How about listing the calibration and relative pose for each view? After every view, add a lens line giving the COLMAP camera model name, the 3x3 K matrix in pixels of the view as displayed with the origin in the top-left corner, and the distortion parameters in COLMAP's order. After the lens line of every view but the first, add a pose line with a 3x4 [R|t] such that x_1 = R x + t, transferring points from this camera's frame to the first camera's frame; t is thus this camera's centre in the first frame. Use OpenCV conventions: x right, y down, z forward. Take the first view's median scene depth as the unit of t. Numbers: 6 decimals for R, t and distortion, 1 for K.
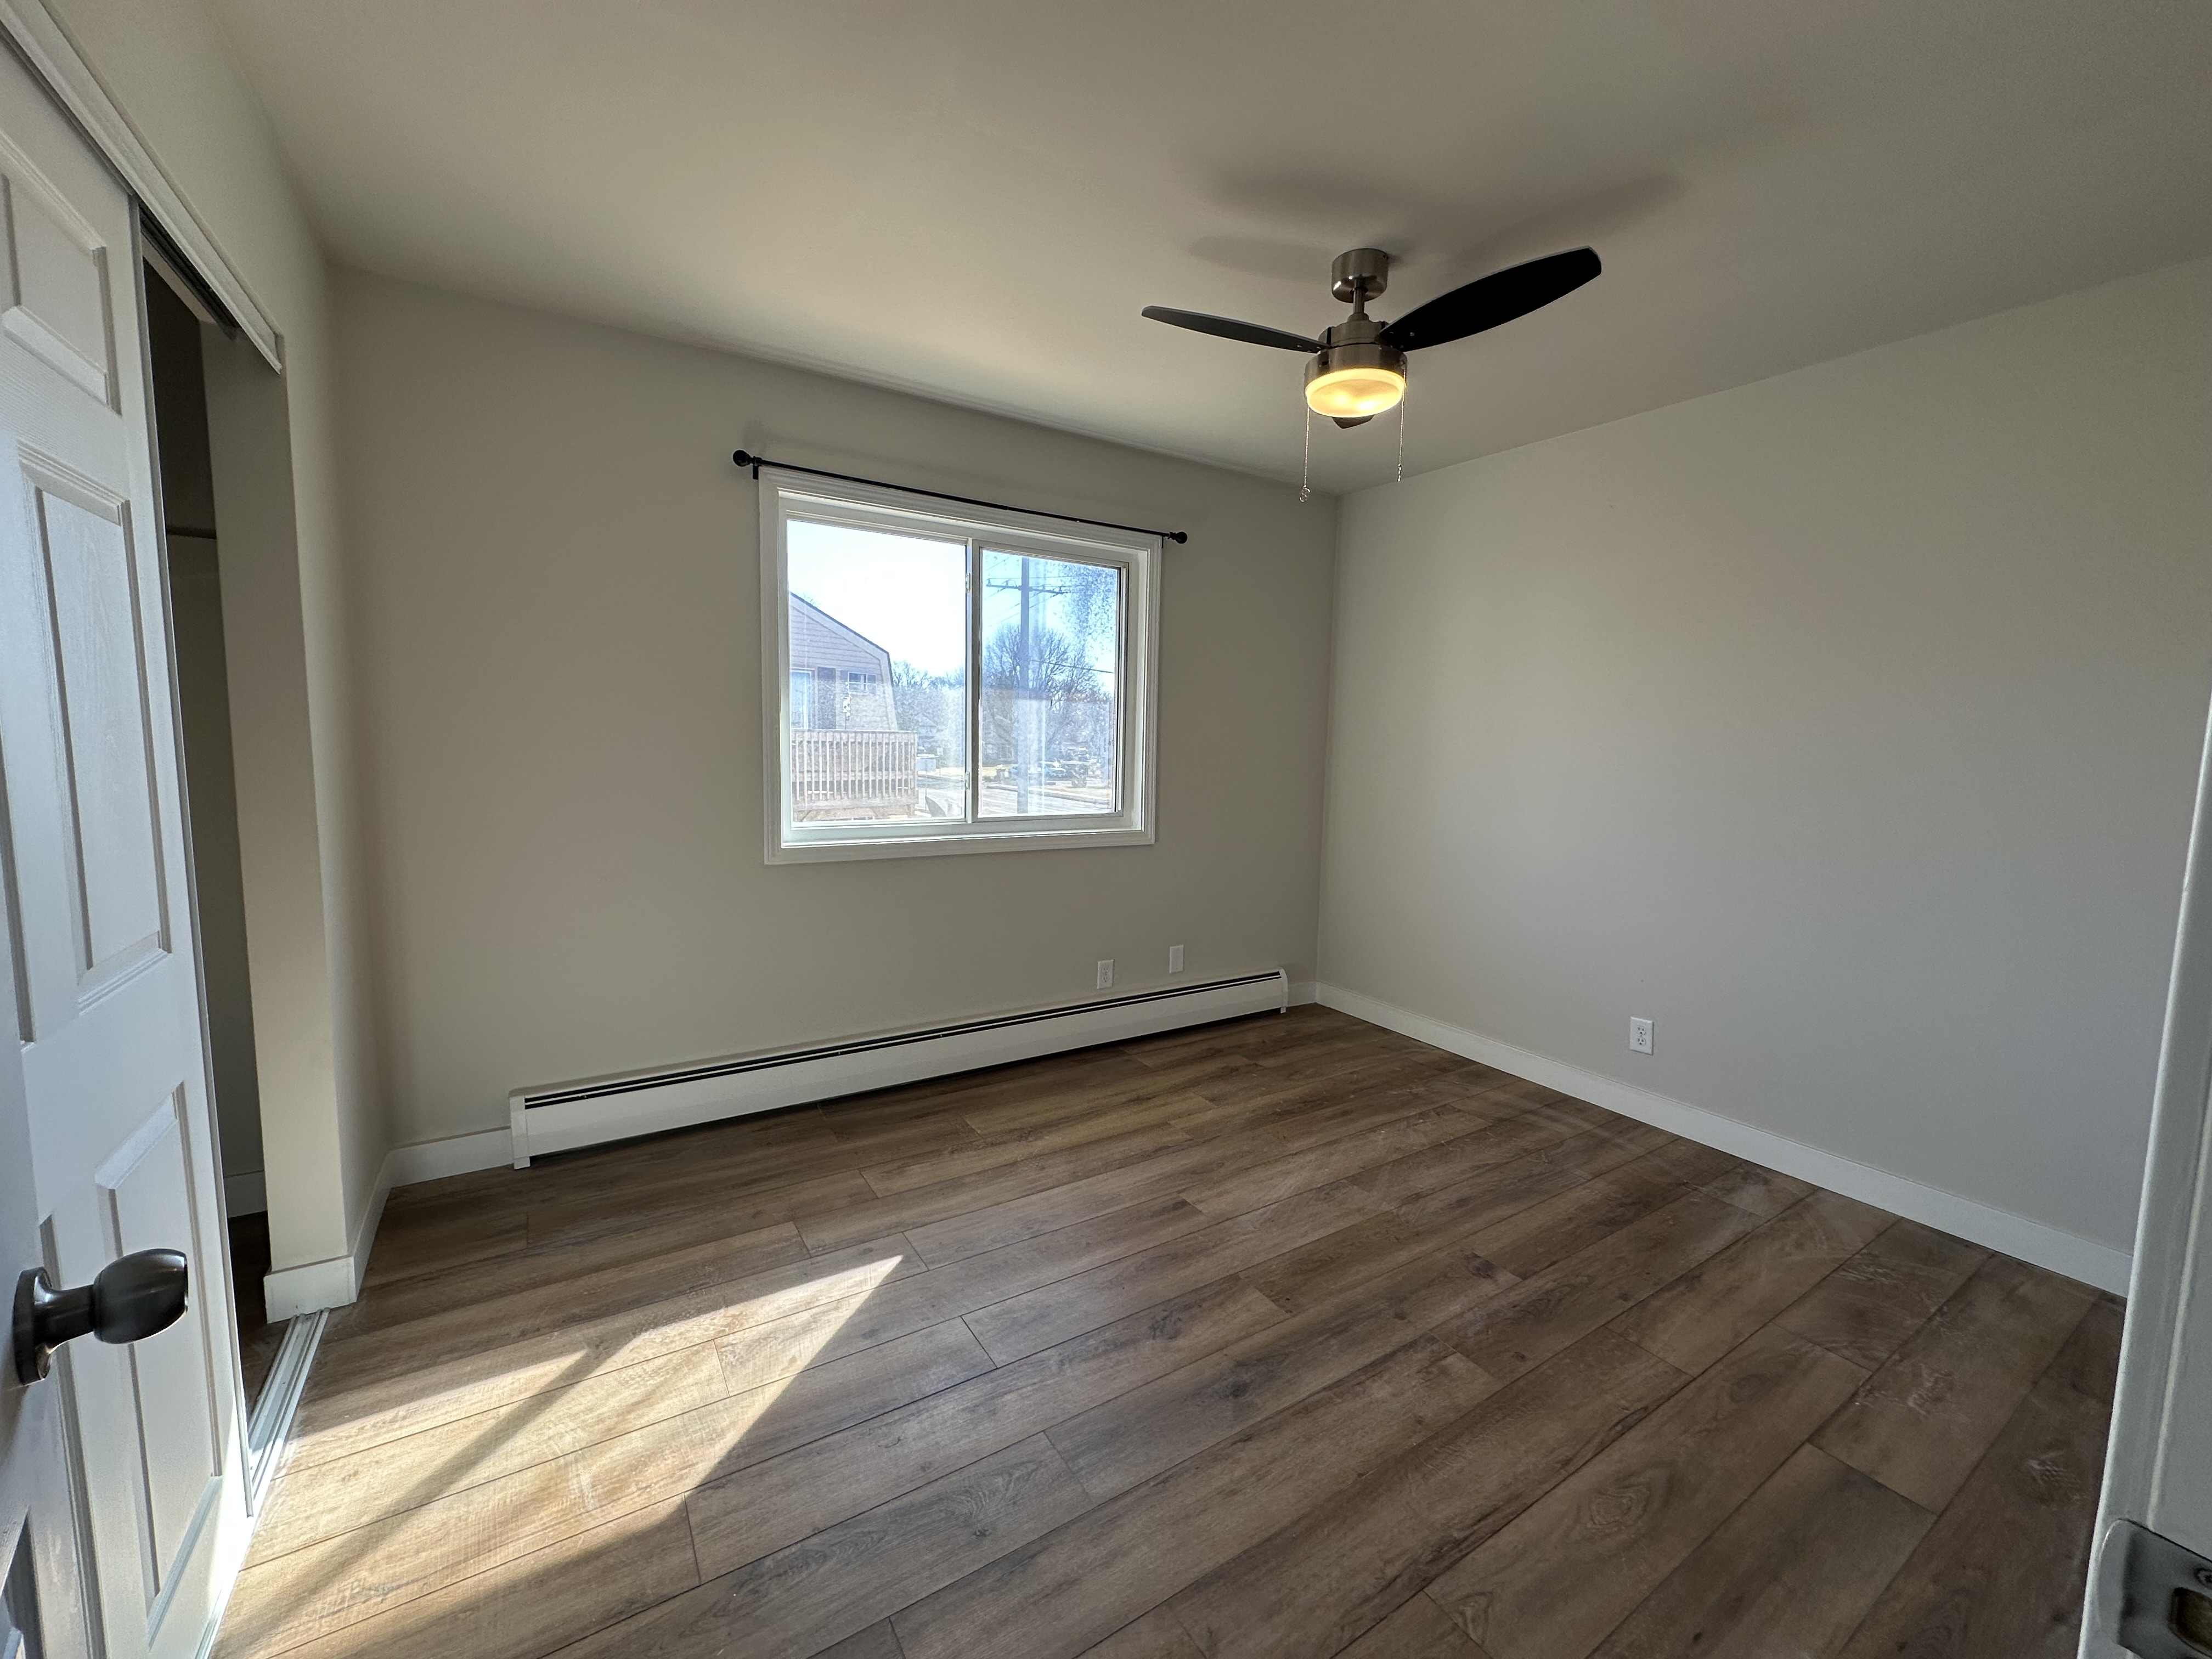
lens RADIAL K [[886.2, 0, 1103.7], [0, 886.2, 826.0], [0, 0, 1]] dist [-0.002586, 0.000679]
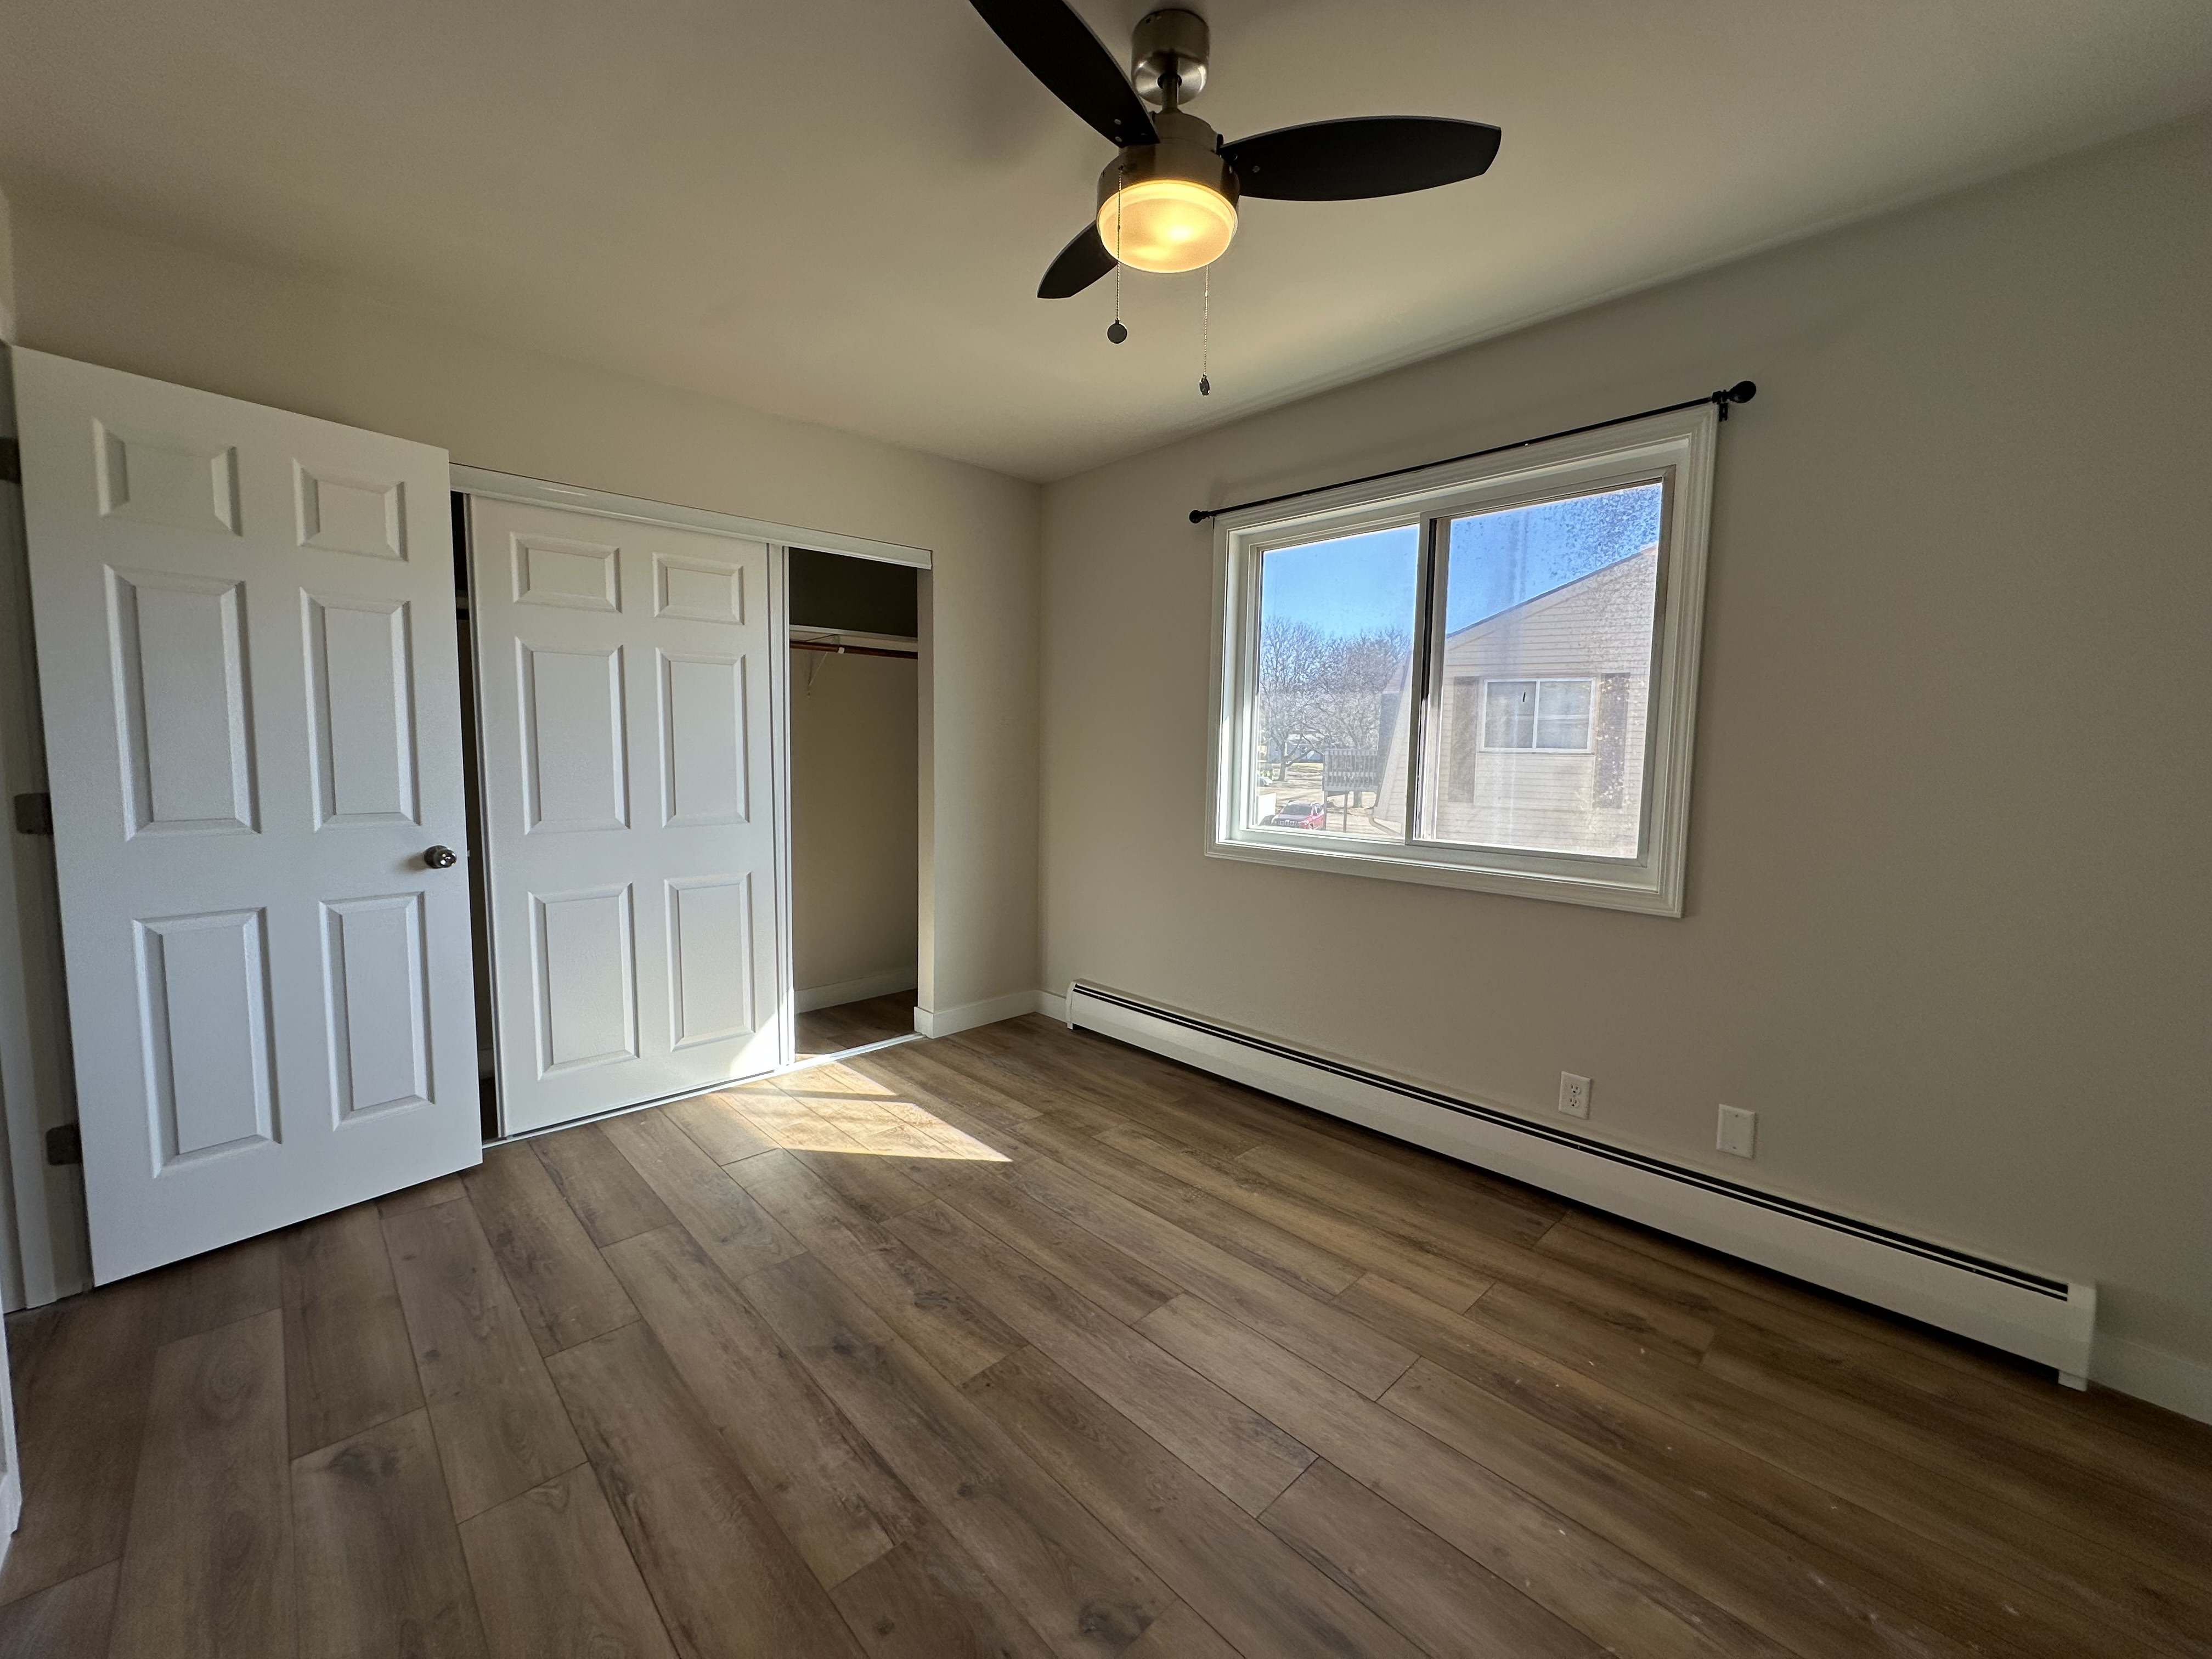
lens RADIAL K [[886.2, 0, 1103.7], [0, 886.2, 826.0], [0, 0, 1]] dist [-0.002586, 0.000679]
pose [[0.189041, 0.067132, -0.979672, 0.954631], [-0.107622, 0.993067, 0.047282, -0.046913], [0.976054, 0.096496, 0.194955, 0.829621]]
